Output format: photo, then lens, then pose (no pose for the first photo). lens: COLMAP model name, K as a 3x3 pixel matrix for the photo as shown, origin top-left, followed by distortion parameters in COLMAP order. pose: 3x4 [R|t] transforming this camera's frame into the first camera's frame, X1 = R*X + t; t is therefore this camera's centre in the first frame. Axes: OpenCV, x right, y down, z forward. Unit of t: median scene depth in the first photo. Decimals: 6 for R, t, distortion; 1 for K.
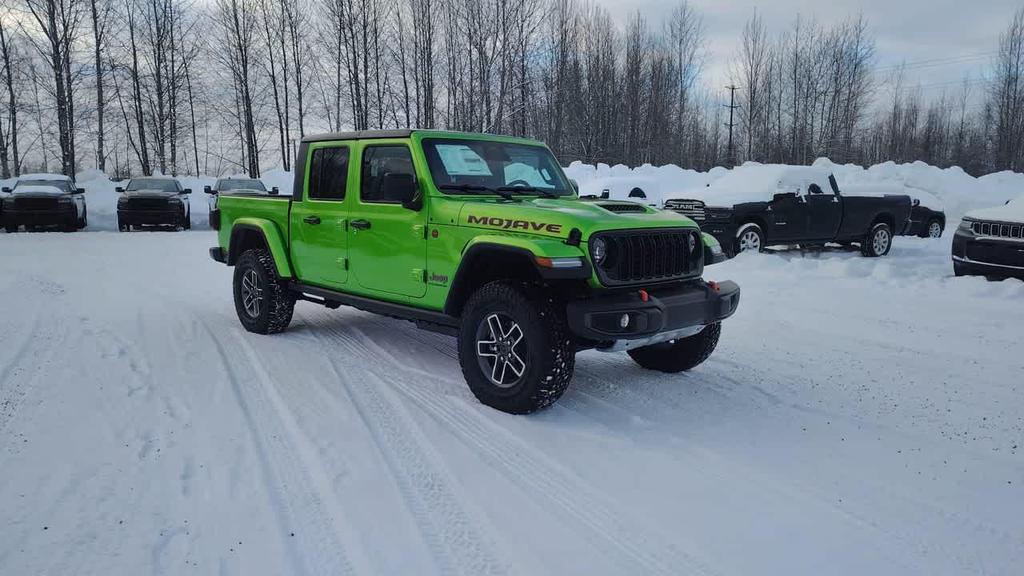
lens RADIAL K [[712.6, 0, 512.0], [0, 712.6, 288.0], [0, 0, 1]] dist [0.070750, -0.073108]
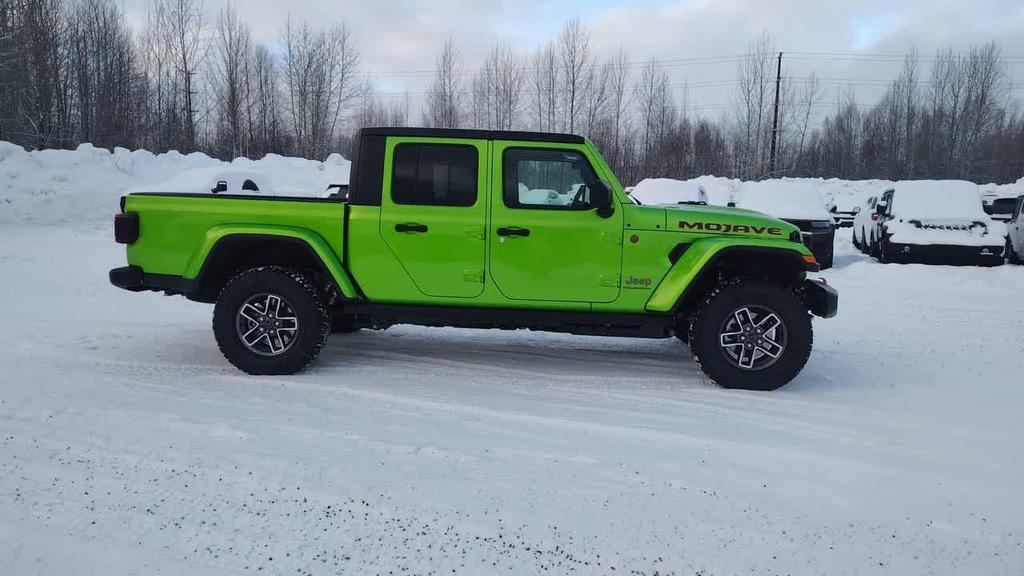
lens RADIAL K [[717.0, 0, 498.7], [0, 717.0, 283.3], [0, 0, 1]] dist [0.056157, -0.066355]
pose [[0.739054, -0.077258, 0.669201, -0.858999], [0.072272, 0.996762, 0.035259, -0.056730], [-0.669758, 0.022306, 0.742244, 0.321430]]
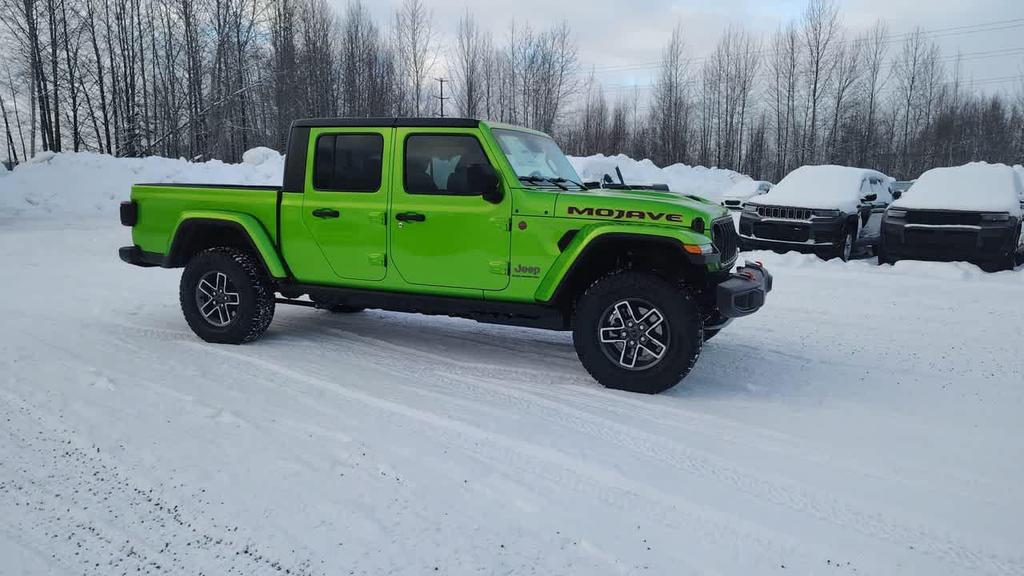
lens RADIAL K [[717.0, 0, 498.7], [0, 717.0, 283.3], [0, 0, 1]] dist [0.056157, -0.066355]
pose [[0.924849, -0.051722, 0.376802, -0.466382], [0.047489, 0.998661, 0.020522, -0.015573], [-0.377359, -0.001085, 0.926066, 0.076712]]
